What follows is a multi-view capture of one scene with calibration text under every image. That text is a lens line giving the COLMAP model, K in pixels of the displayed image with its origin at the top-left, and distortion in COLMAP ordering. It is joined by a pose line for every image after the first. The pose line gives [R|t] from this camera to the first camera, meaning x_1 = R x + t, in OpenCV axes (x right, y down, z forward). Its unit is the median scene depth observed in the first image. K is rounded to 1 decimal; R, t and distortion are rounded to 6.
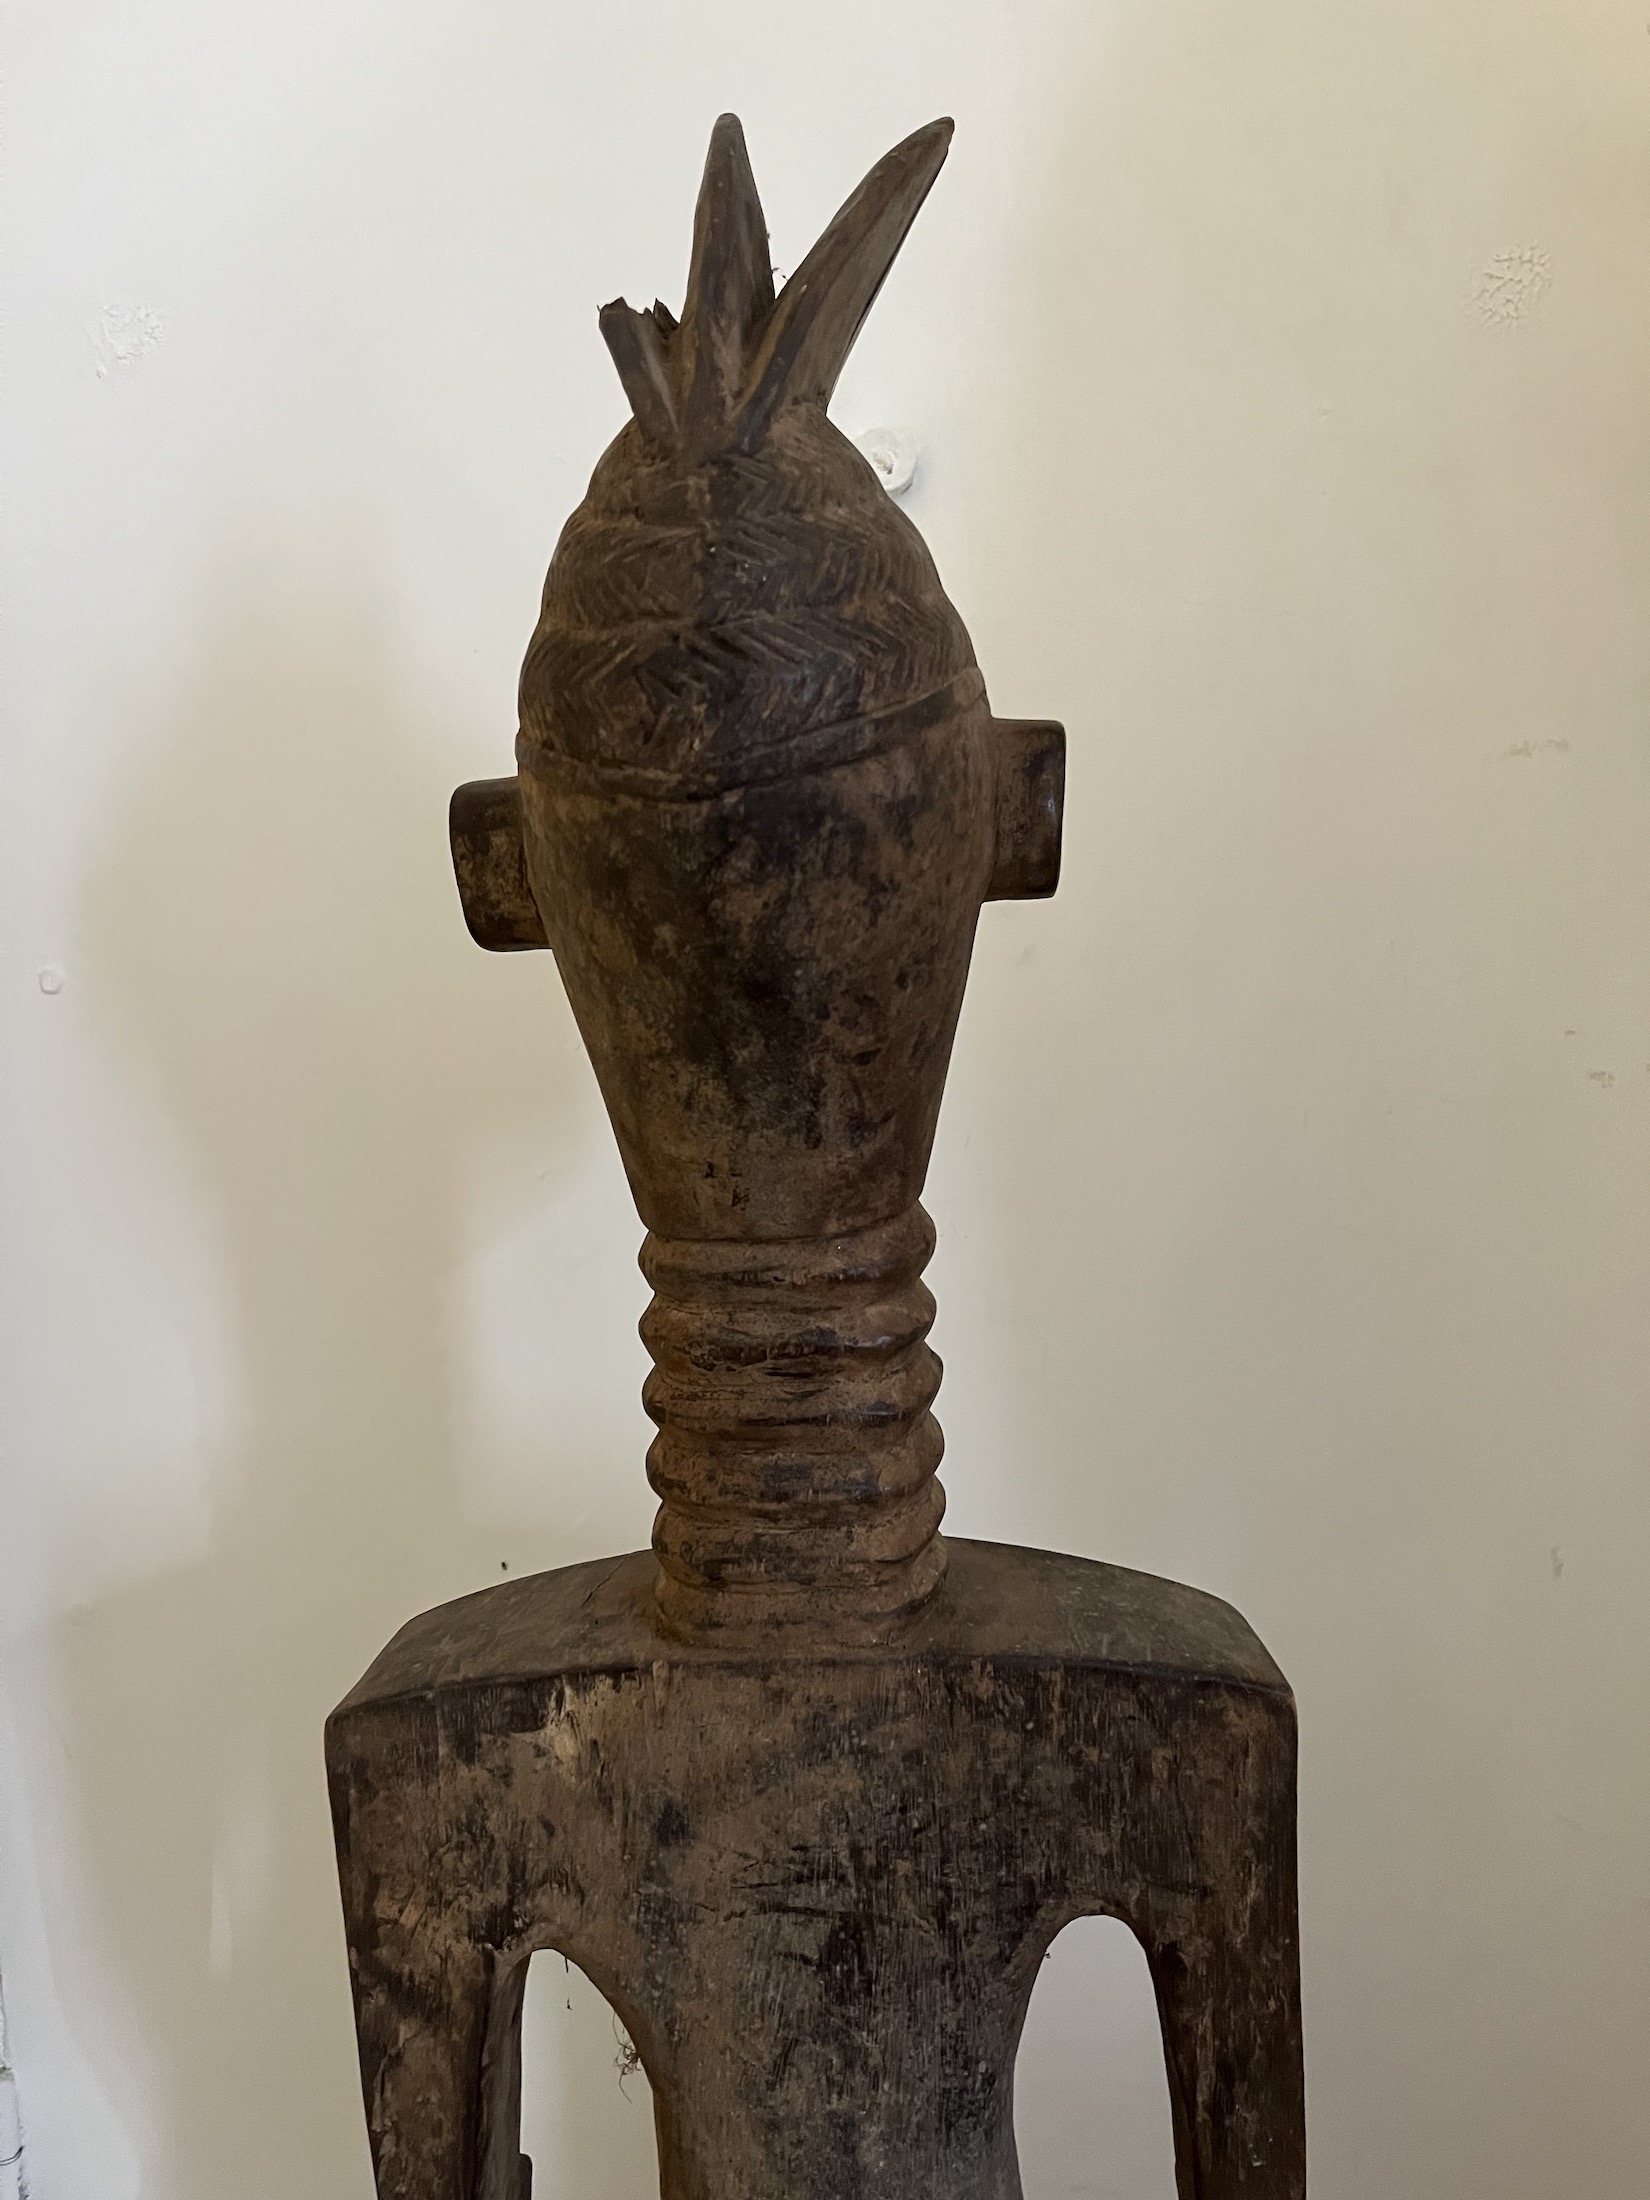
lens RADIAL K [[1673.6, 0, 825.0], [0, 1673.6, 1100.0], [0, 0, 1]] dist [0.042580, -0.089893]
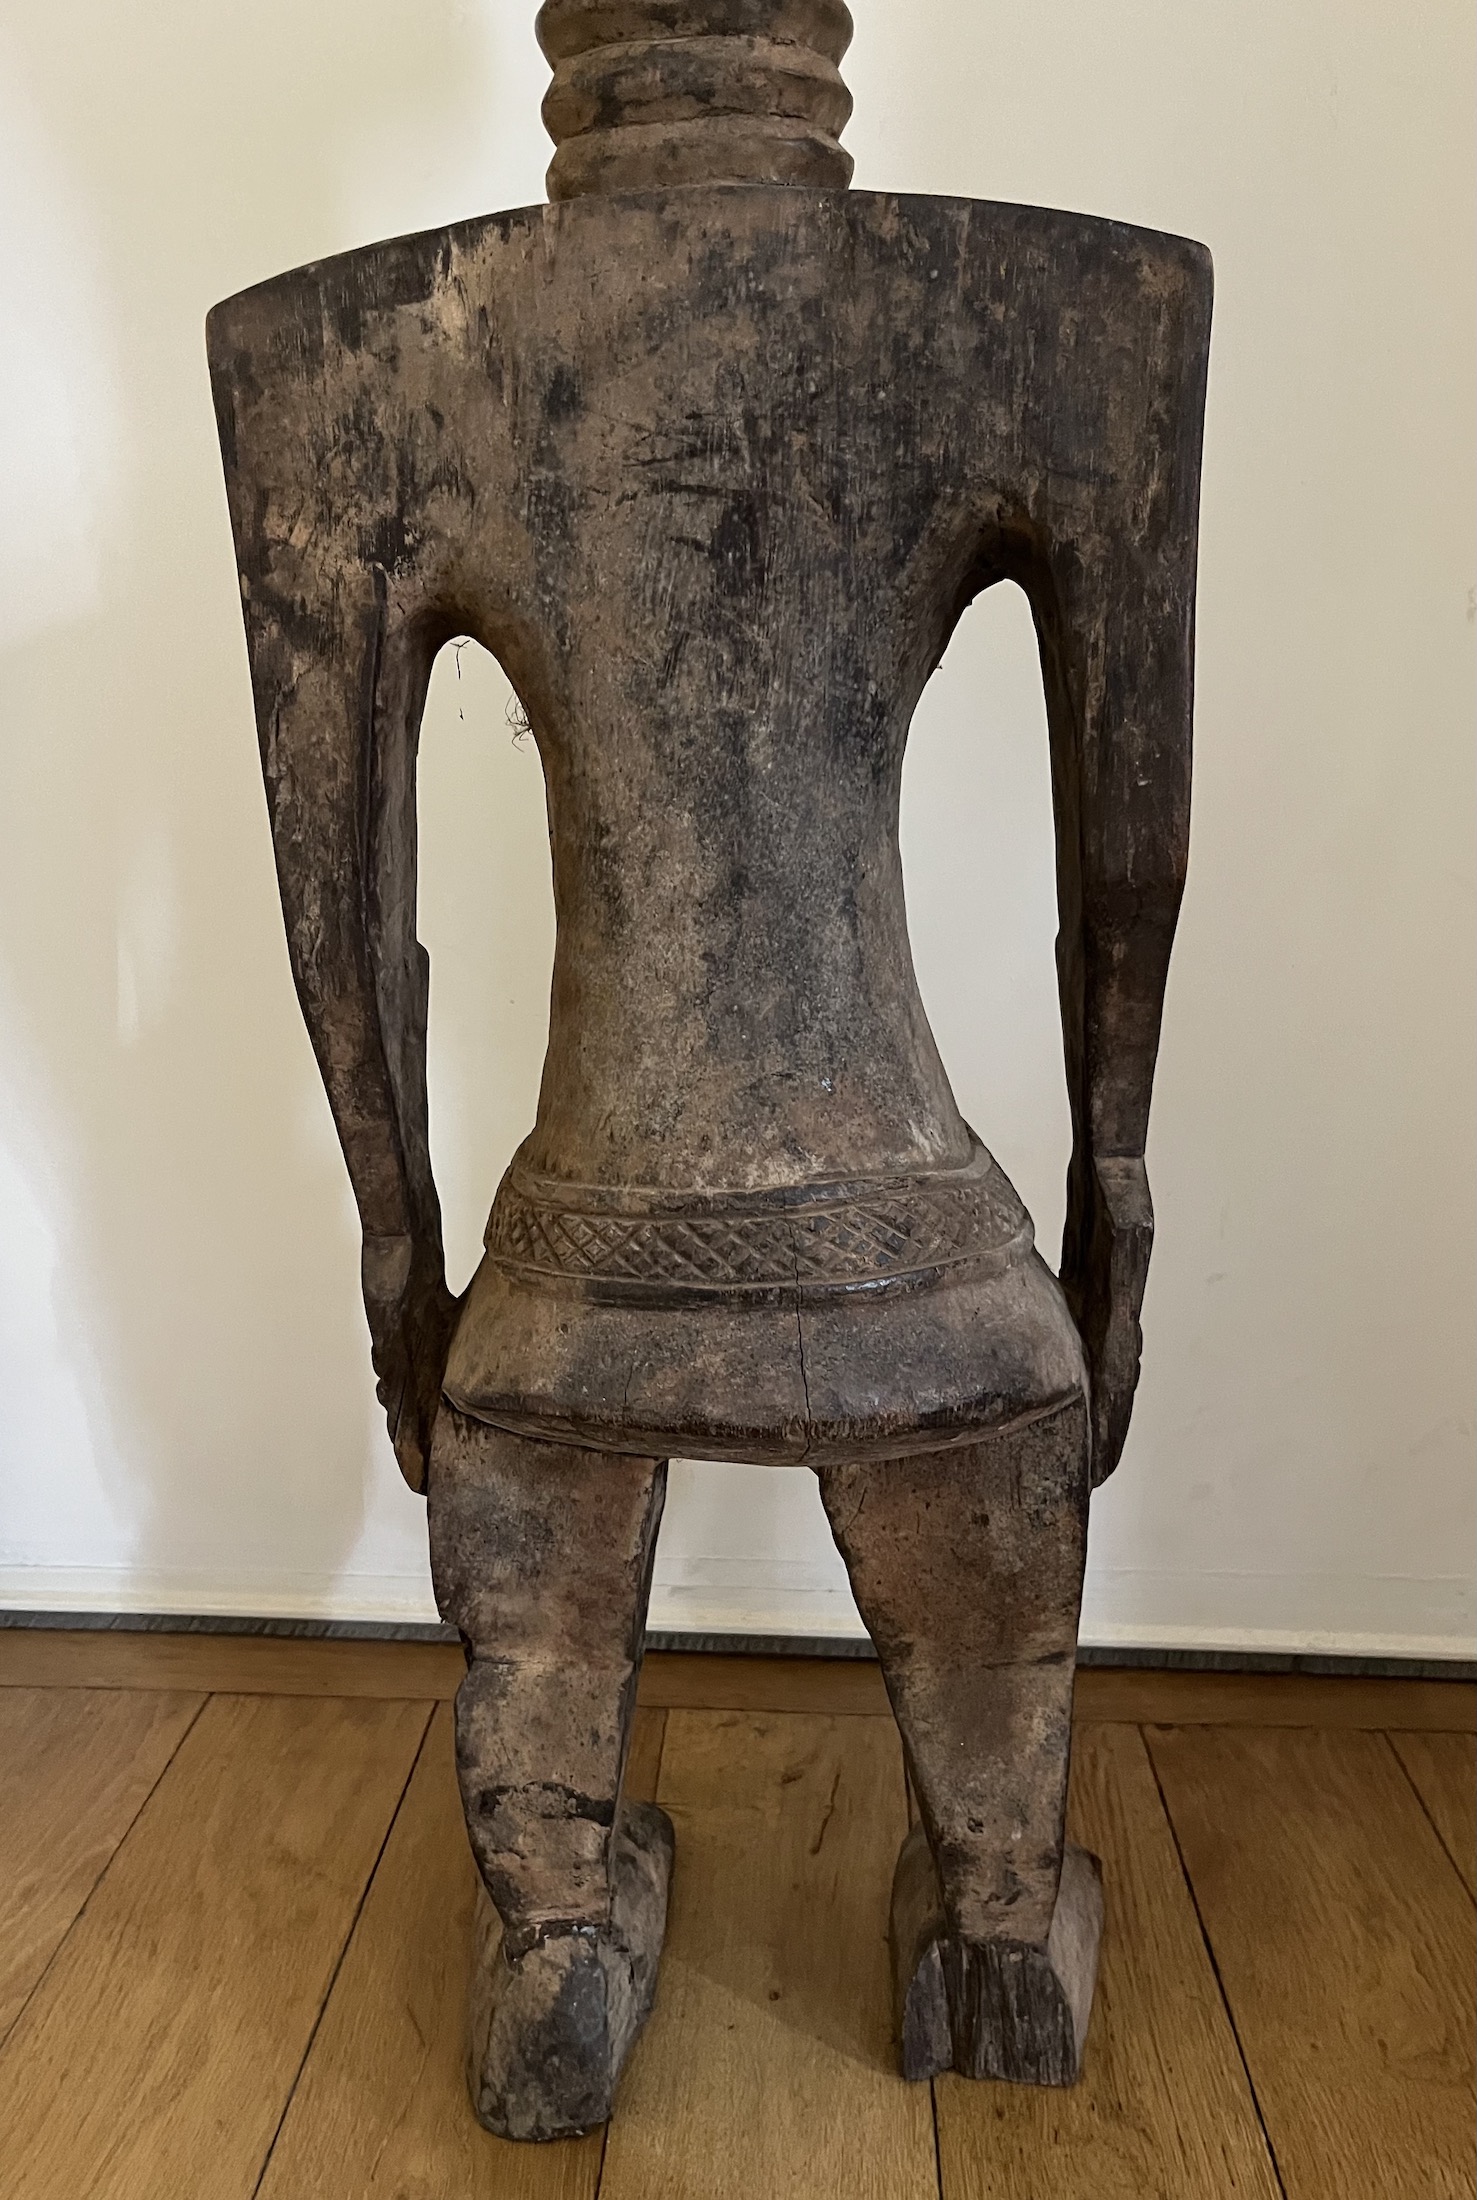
lens RADIAL K [[1659.8, 0, 713.8], [0, 1659.8, 1024.2], [0, 0, 1]] dist [0.056768, -0.091759]
pose [[0.999773, 0.018461, -0.010607, 0.013567], [-0.016384, 0.985225, 0.170480, 0.619210], [0.013597, -0.170268, 0.985304, -0.016806]]
